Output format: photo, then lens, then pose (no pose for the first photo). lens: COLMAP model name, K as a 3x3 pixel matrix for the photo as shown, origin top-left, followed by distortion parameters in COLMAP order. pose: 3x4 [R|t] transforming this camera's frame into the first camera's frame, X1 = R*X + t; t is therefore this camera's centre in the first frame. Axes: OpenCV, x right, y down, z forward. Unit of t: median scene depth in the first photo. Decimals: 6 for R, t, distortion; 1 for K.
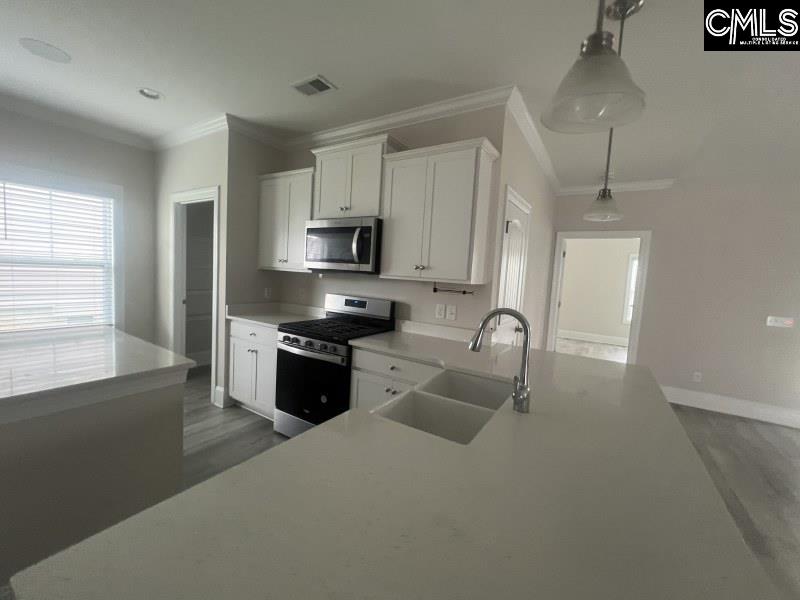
lens RADIAL K [[327.8, 0, 396.3], [0, 327.8, 296.5], [0, 0, 1]] dist [0.001157, 0.001022]
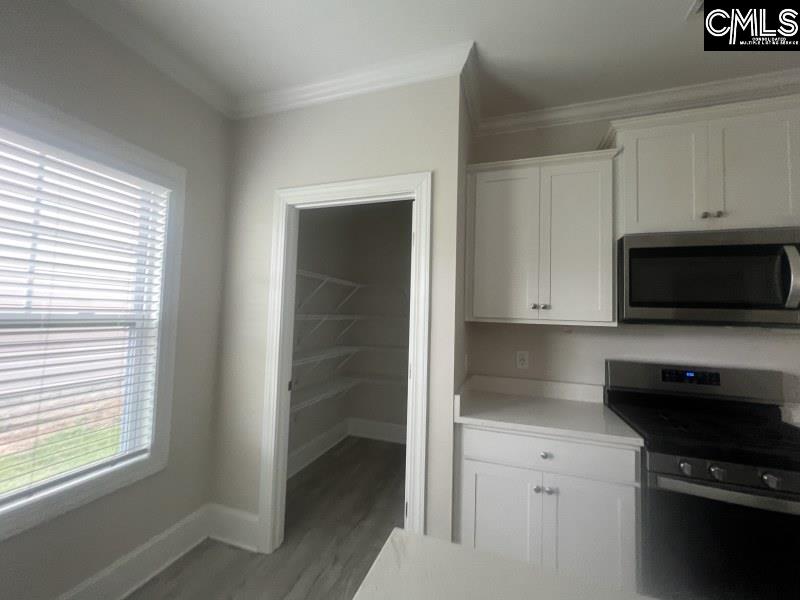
lens RADIAL K [[327.8, 0, 402.2], [0, 327.8, 299.7], [0, 0, 1]] dist [0.001157, 0.001022]
pose [[0.971211, -0.013434, 0.237840, -0.691134], [0.041306, 0.992782, -0.112596, -0.064908], [-0.234611, 0.119179, 0.964756, 0.494921]]
